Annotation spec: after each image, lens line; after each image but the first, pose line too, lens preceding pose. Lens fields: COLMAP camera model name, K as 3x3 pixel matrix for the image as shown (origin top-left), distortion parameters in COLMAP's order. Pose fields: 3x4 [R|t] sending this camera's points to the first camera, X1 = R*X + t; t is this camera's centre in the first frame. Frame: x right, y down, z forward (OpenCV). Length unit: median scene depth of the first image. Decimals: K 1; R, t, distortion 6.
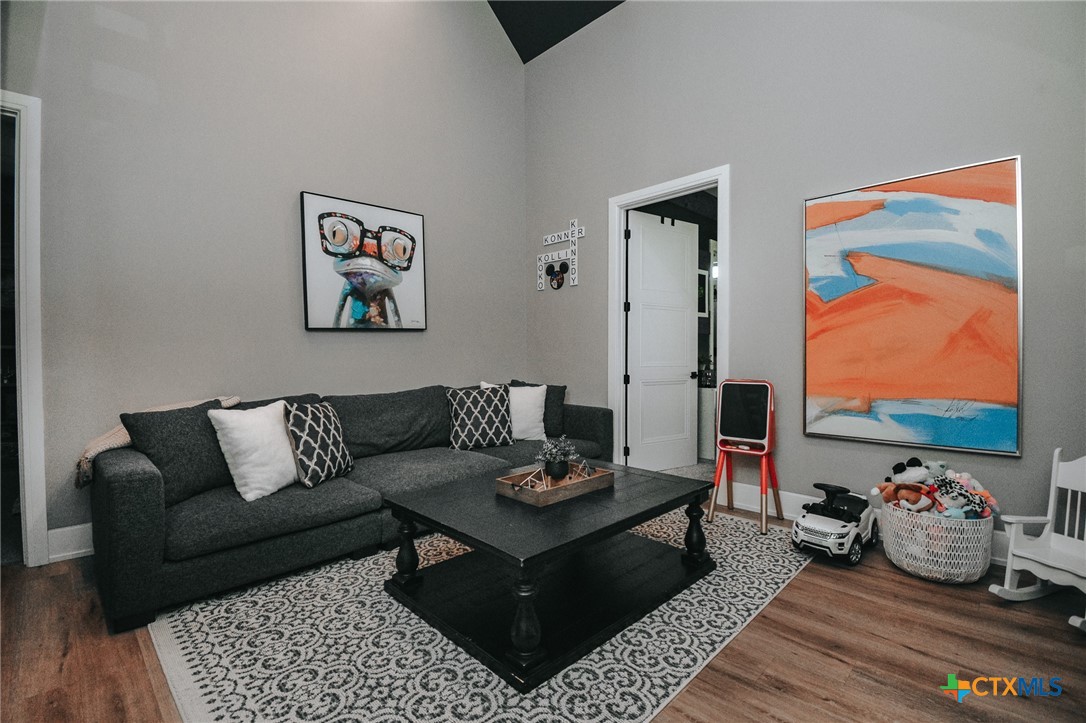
lens RADIAL K [[495.9, 0, 543.6], [0, 495.9, 362.3], [0, 0, 1]] dist [-0.000630, -0.000103]
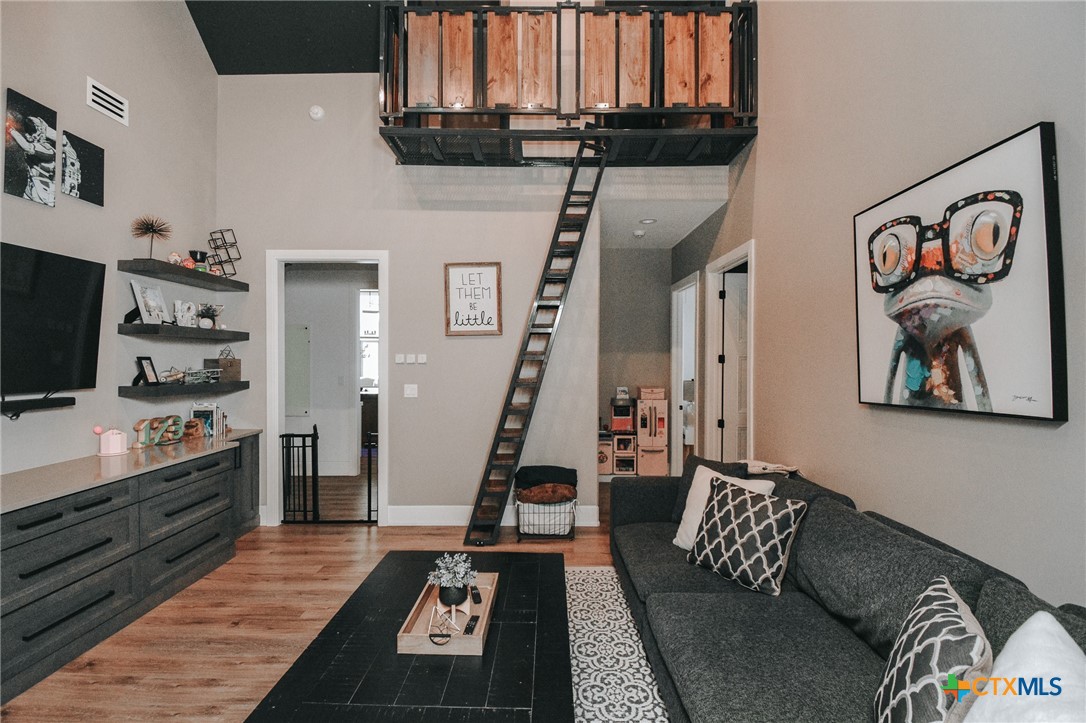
lens RADIAL K [[495.9, 0, 542.8], [0, 495.9, 361.0], [0, 0, 1]] dist [-0.000630, -0.000103]
pose [[-0.708104, 0.000120, -0.706108, 0.323452], [-0.010737, 0.999883, 0.010937, -0.120985], [0.706027, 0.015326, -0.708020, 1.083892]]
